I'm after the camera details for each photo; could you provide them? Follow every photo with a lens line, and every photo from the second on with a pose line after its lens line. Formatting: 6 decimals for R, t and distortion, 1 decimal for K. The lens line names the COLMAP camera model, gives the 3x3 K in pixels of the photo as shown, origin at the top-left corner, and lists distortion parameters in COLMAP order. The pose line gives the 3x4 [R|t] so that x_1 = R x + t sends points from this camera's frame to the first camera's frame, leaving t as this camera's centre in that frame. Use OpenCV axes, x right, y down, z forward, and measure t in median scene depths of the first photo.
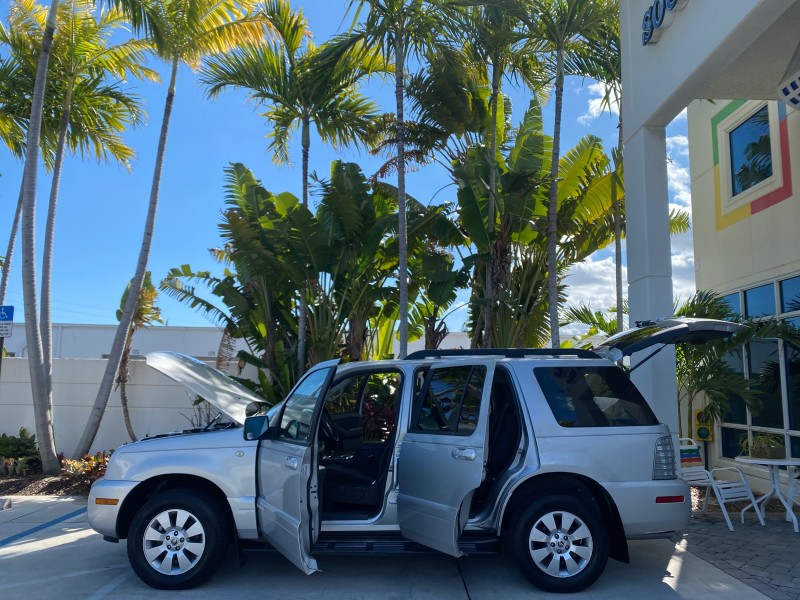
lens RADIAL K [[615.1, 0, 400.2], [0, 615.1, 298.2], [0, 0, 1]] dist [0.023266, -0.021295]
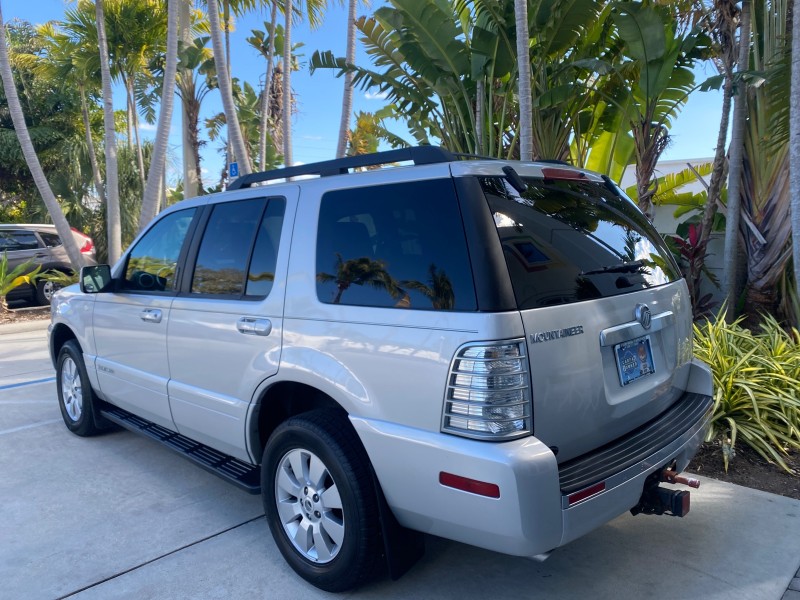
lens RADIAL K [[615.1, 0, 398.4], [0, 615.1, 299.8], [0, 0, 1]] dist [0.023266, -0.021295]
pose [[0.720595, 0.061726, -0.690603, 0.332053], [0.111221, 0.972841, 0.203004, 0.054253], [0.684377, -0.223093, 0.694160, 0.340644]]
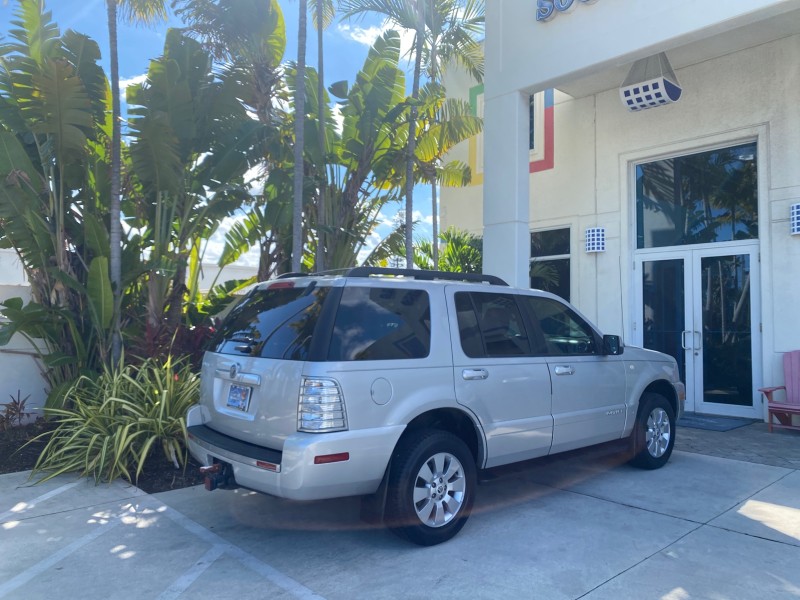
lens RADIAL K [[615.1, 0, 401.7], [0, 615.1, 297.9], [0, 0, 1]] dist [0.023266, -0.021295]
pose [[0.743248, 0.010291, 0.668937, -0.420698], [-0.084286, 0.993355, 0.078367, 0.028538], [-0.663685, -0.114628, 0.739177, 0.189068]]
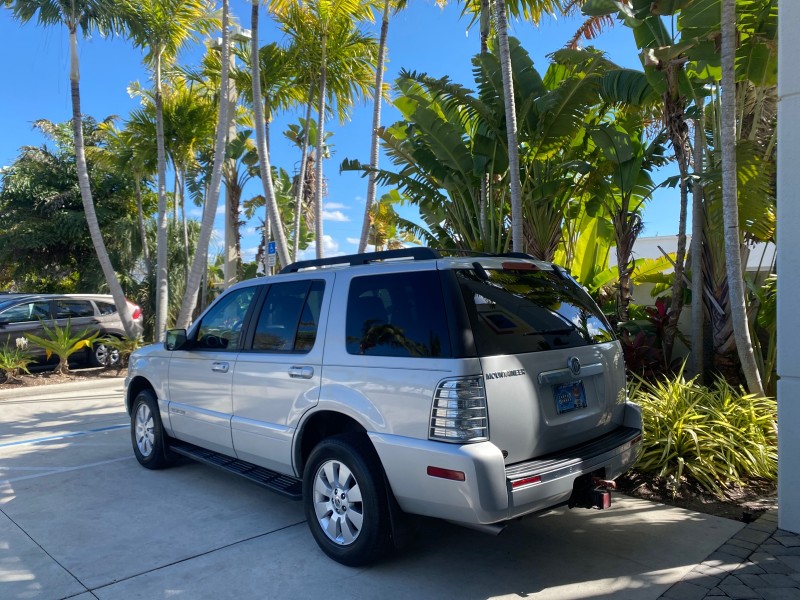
lens RADIAL K [[615.1, 0, 399.1], [0, 615.1, 298.1], [0, 0, 1]] dist [0.023266, -0.021295]
pose [[0.694848, -0.015350, -0.718993, 0.417943], [0.111693, 0.989944, 0.086807, 0.041829], [0.710431, -0.140624, 0.689575, 0.268231]]
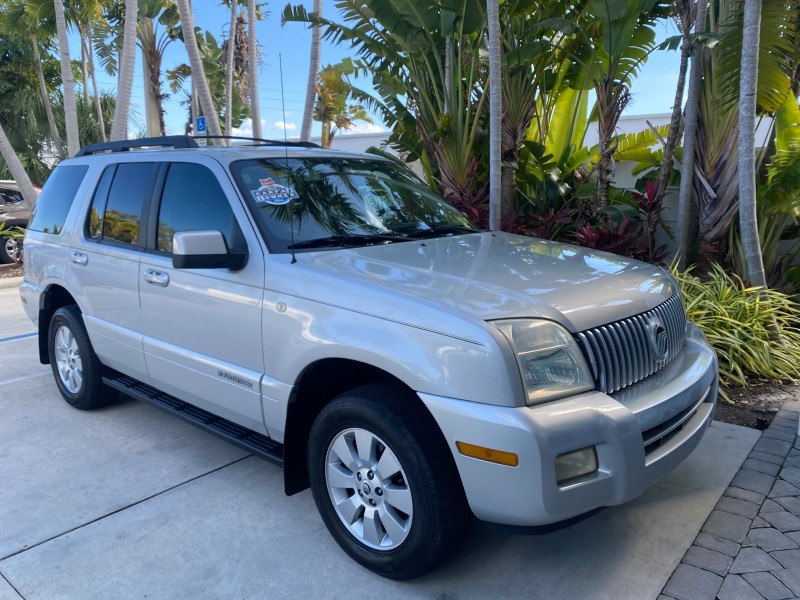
lens RADIAL K [[615.1, 0, 399.5], [0, 615.1, 296.7], [0, 0, 1]] dist [0.023266, -0.021295]
pose [[0.761715, 0.098131, -0.640438, 0.342007], [0.107394, 0.955668, 0.274163, 0.049553], [0.638950, -0.277613, 0.717408, 0.313070]]
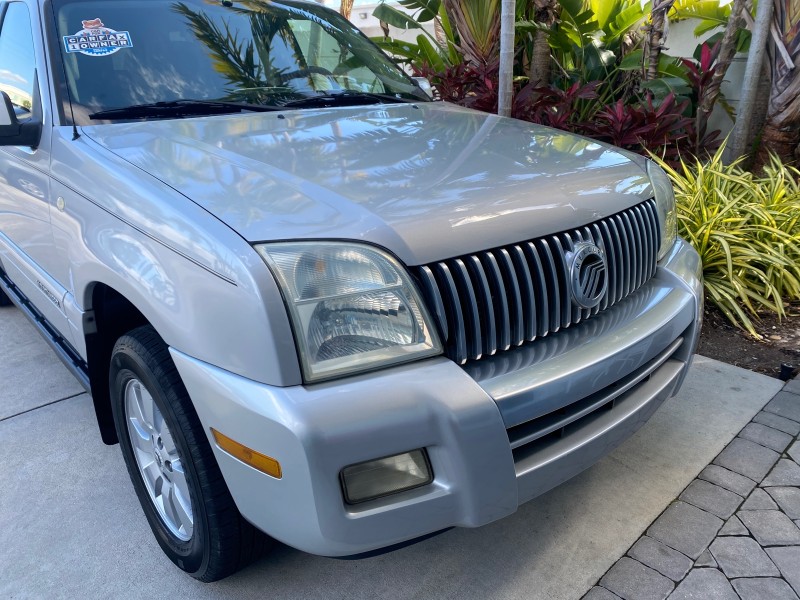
lens RADIAL K [[615.1, 0, 403.0], [0, 615.1, 293.4], [0, 0, 1]] dist [0.023266, -0.021295]
pose [[0.685450, 0.245779, -0.685384, 0.342218], [0.108799, 0.896165, 0.430175, 0.075671], [0.719945, -0.369433, 0.587536, 0.422957]]
